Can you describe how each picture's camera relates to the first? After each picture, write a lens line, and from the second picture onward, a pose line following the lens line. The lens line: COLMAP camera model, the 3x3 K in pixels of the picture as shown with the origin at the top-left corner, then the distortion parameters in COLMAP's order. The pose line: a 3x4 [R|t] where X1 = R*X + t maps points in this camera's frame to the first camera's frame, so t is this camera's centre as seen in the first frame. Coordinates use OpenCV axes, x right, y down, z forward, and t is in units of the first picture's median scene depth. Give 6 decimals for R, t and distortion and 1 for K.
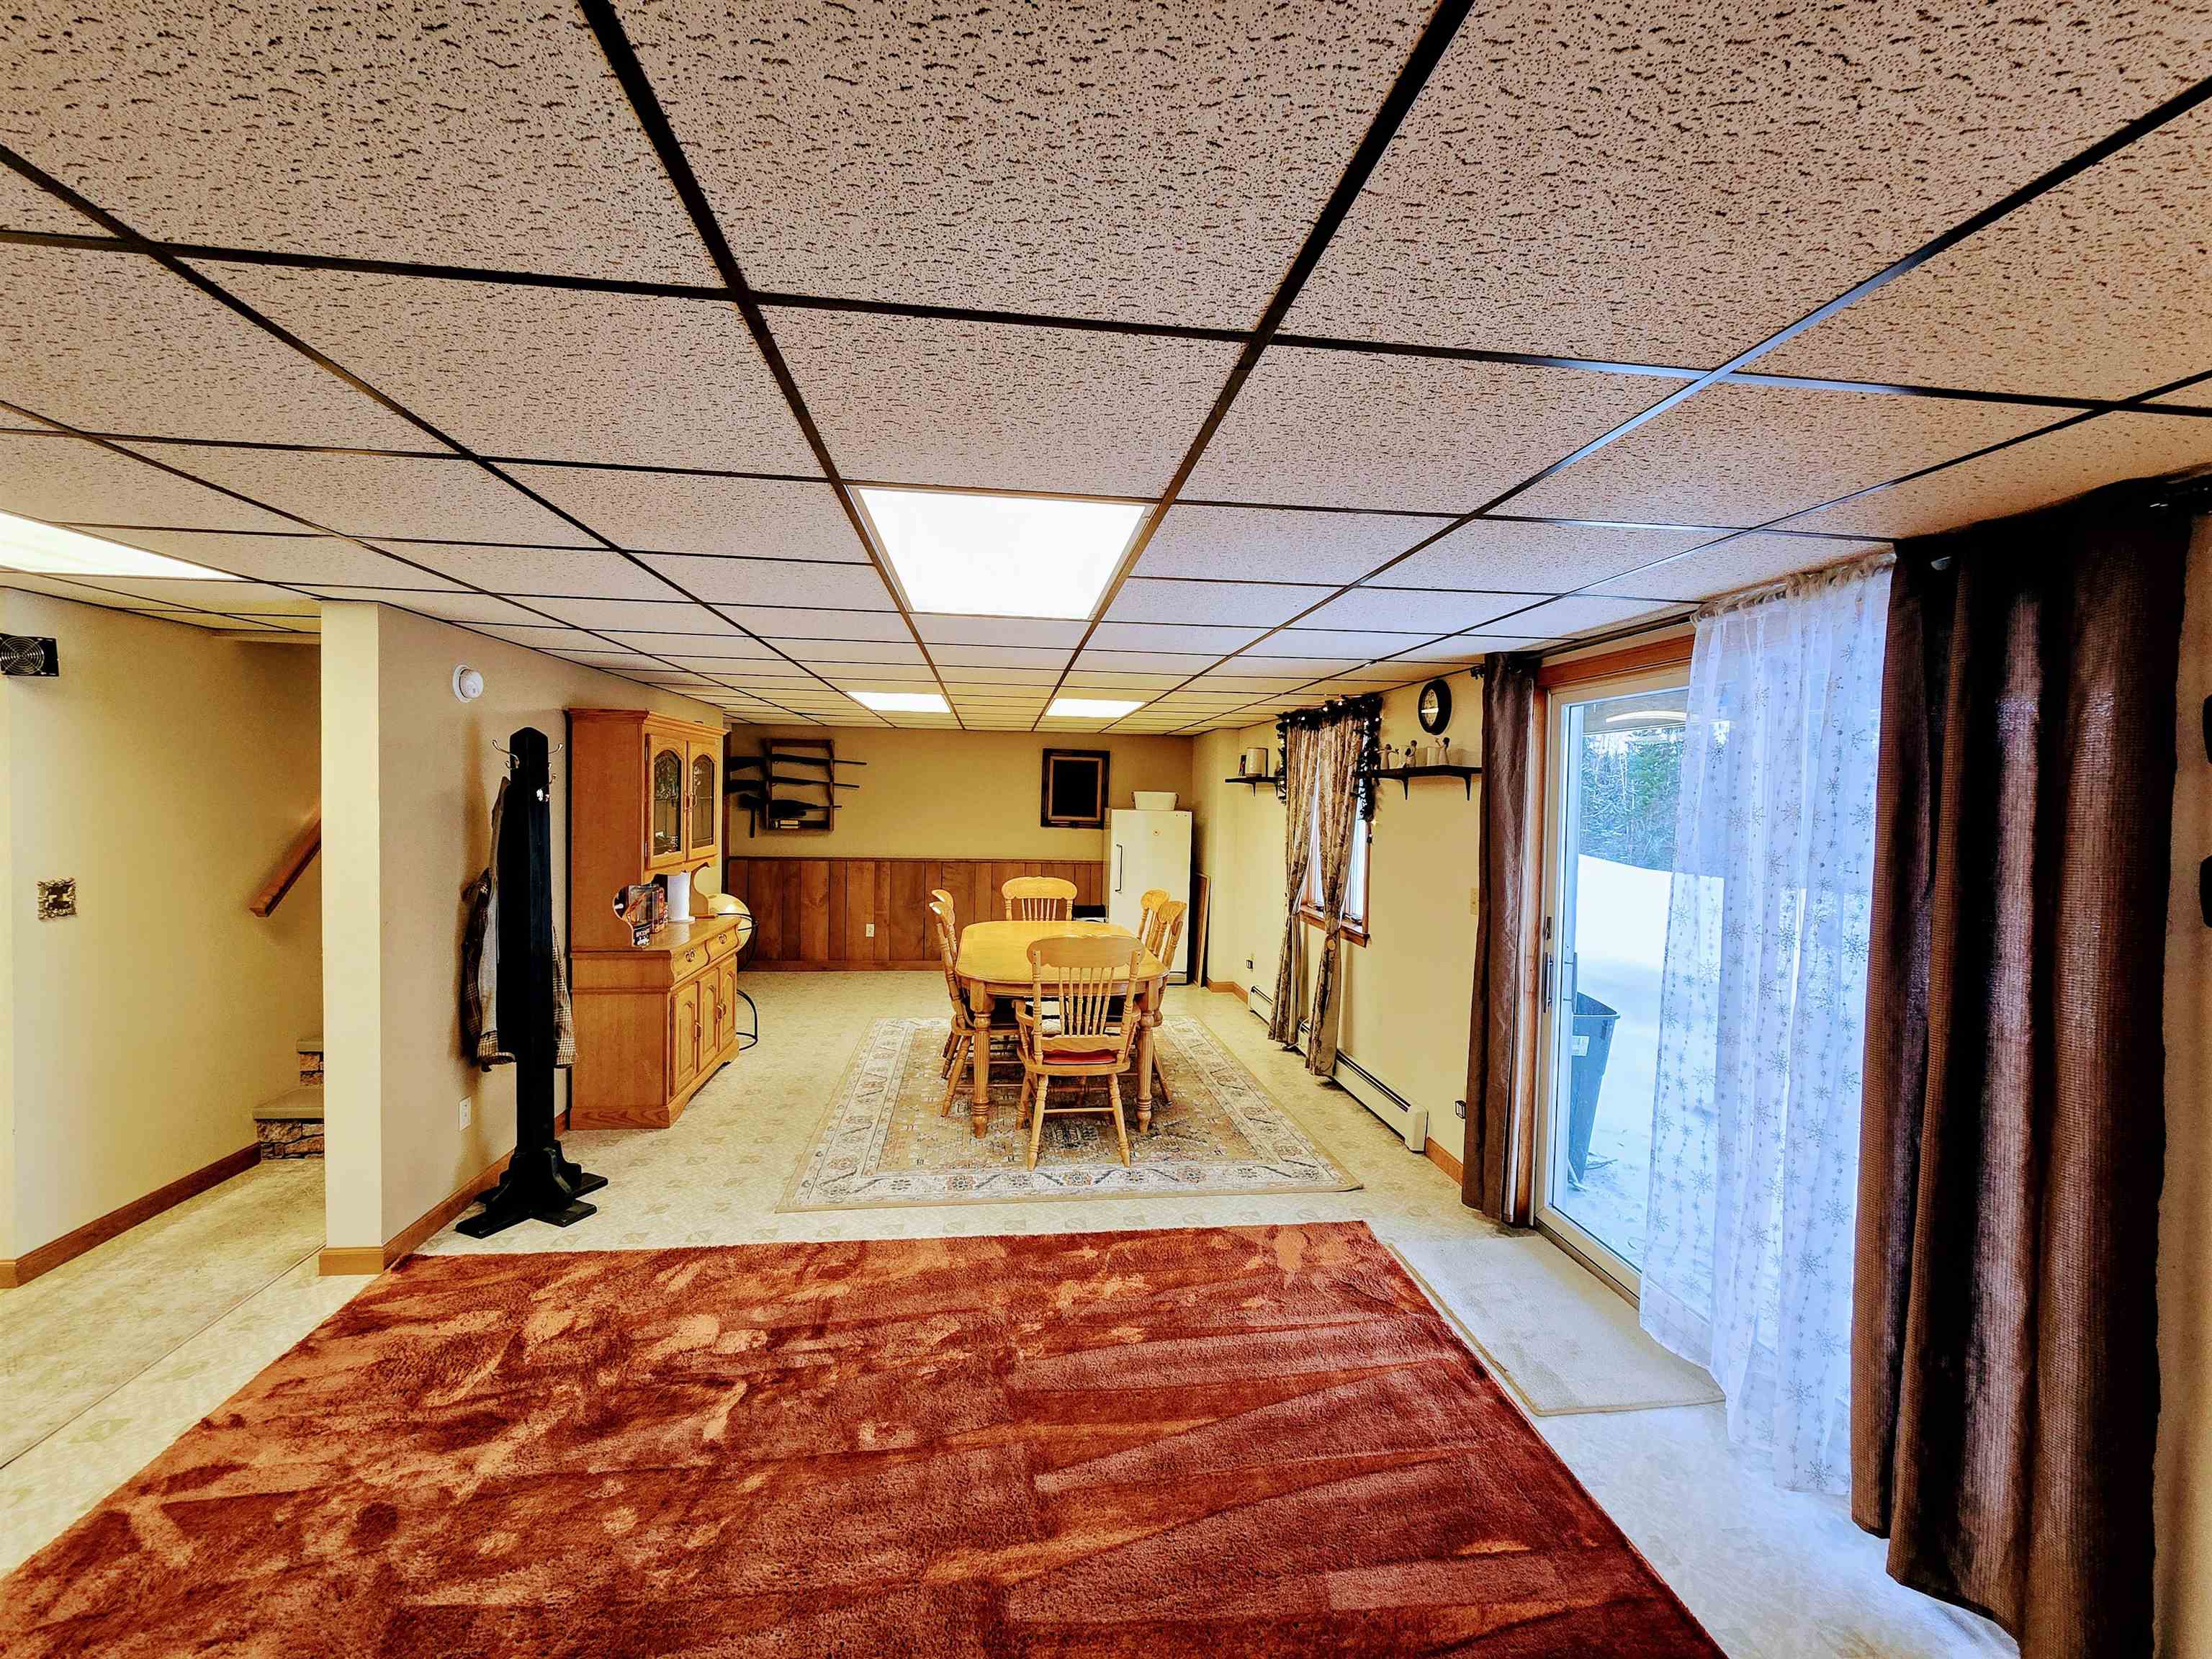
lens RADIAL K [[905.6, 0, 1108.4], [0, 905.6, 825.7], [0, 0, 1]] dist [-0.003485, 0.001591]
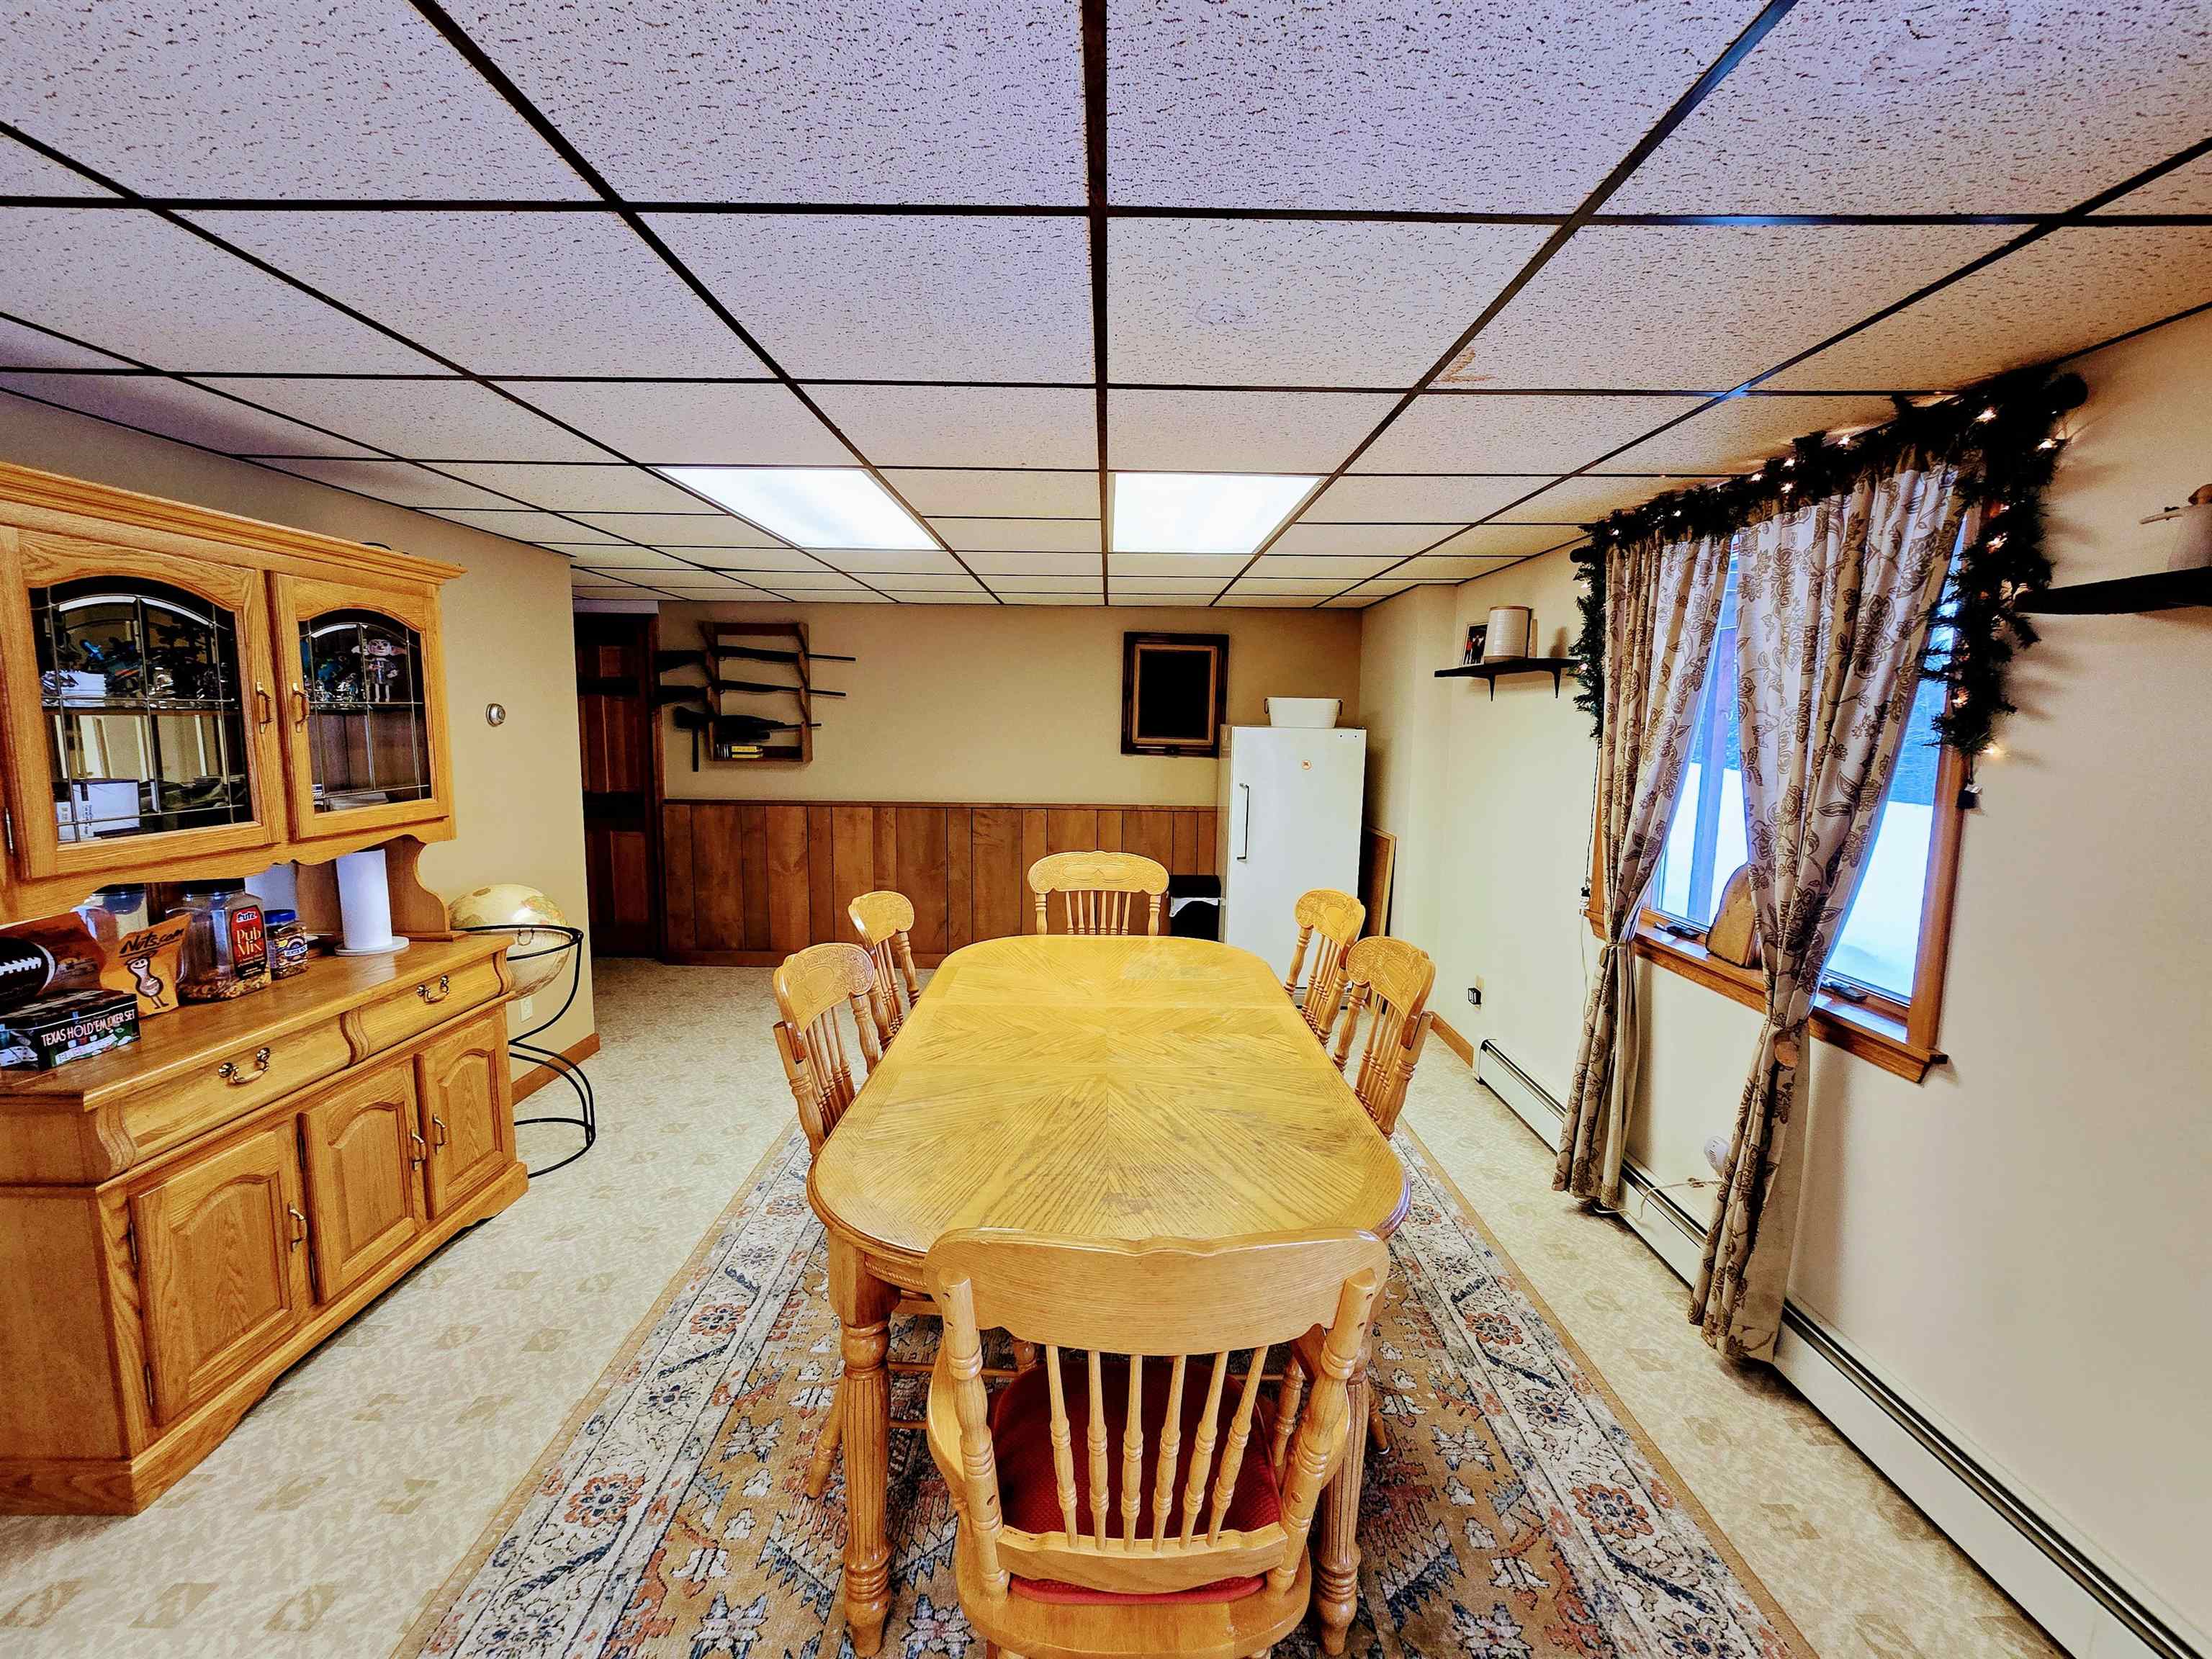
lens RADIAL K [[905.6, 0, 1094.7], [0, 905.6, 824.1], [0, 0, 1]] dist [-0.003485, 0.001591]
pose [[0.990517, 0.008273, -0.137138, -0.004077], [0.003374, 0.996420, 0.084479, -0.004119], [0.137345, -0.084141, 0.986943, 0.379000]]
